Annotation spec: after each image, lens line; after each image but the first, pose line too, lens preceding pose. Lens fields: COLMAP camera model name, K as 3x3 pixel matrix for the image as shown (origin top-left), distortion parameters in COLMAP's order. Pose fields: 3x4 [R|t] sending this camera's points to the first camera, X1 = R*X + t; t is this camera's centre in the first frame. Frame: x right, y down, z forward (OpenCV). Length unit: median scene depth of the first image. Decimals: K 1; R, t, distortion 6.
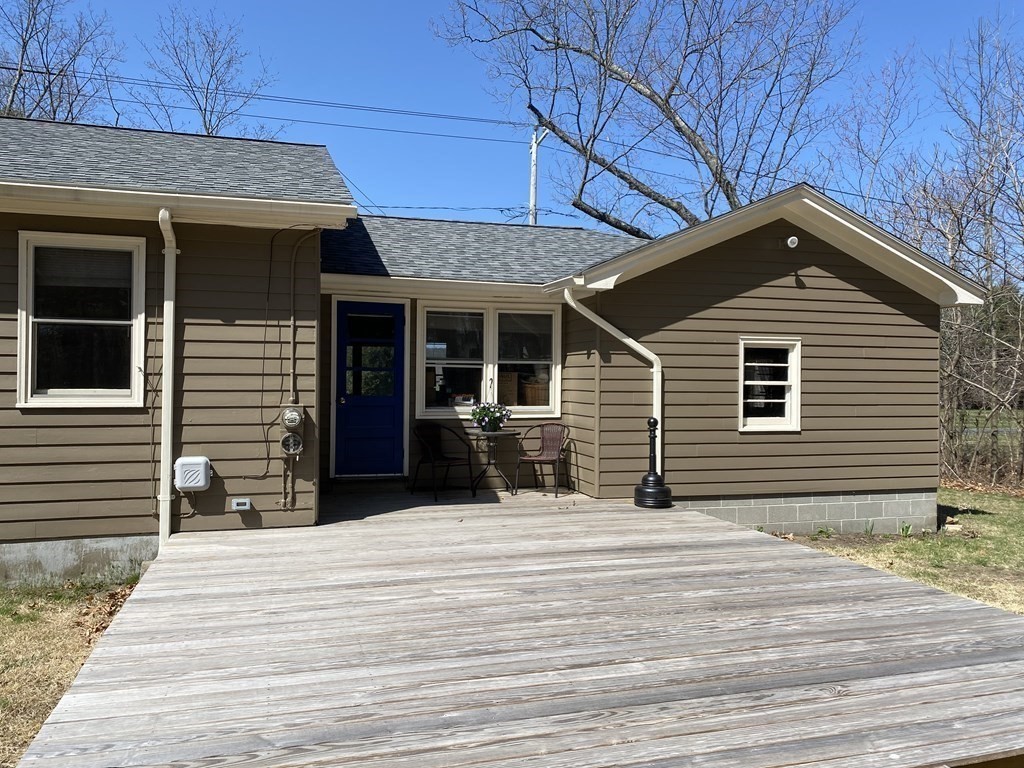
lens RADIAL K [[774.5, 0, 509.9], [0, 774.5, 371.3], [0, 0, 1]] dist [0.078485, -0.112992]
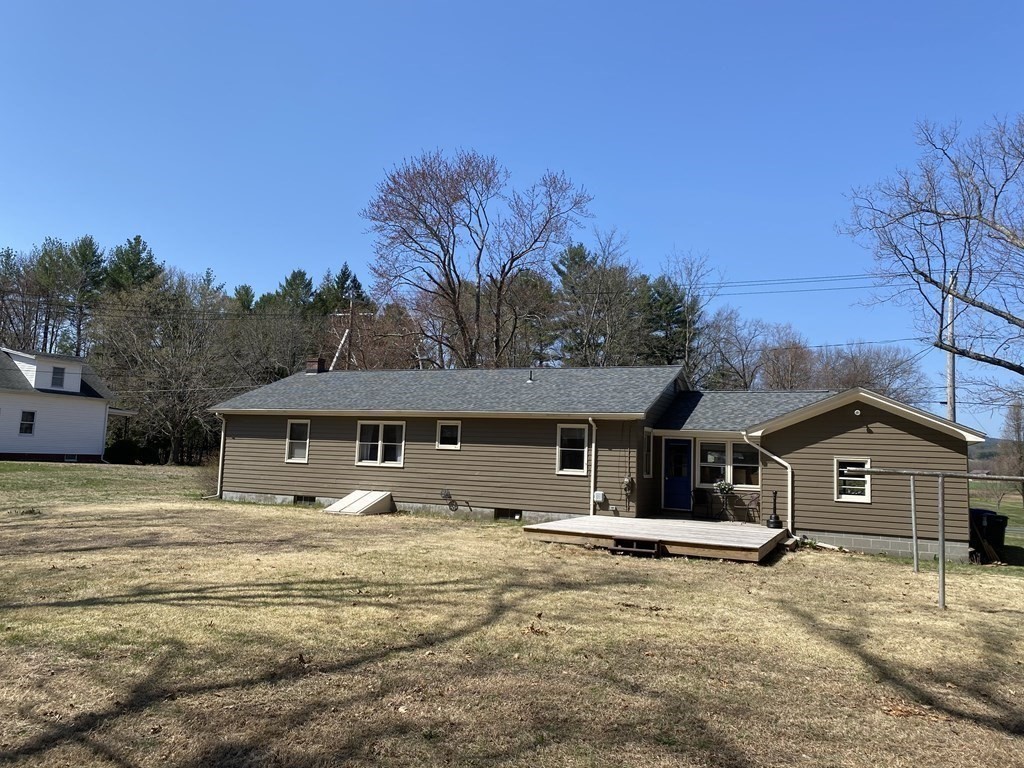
lens RADIAL K [[774.5, 0, 509.9], [0, 774.5, 371.3], [0, 0, 1]] dist [0.078485, -0.112992]
pose [[0.760028, -0.049795, -0.647980, 1.372309], [-0.026287, 0.993889, -0.107210, -0.030209], [0.649359, 0.098517, 0.754074, -1.656048]]
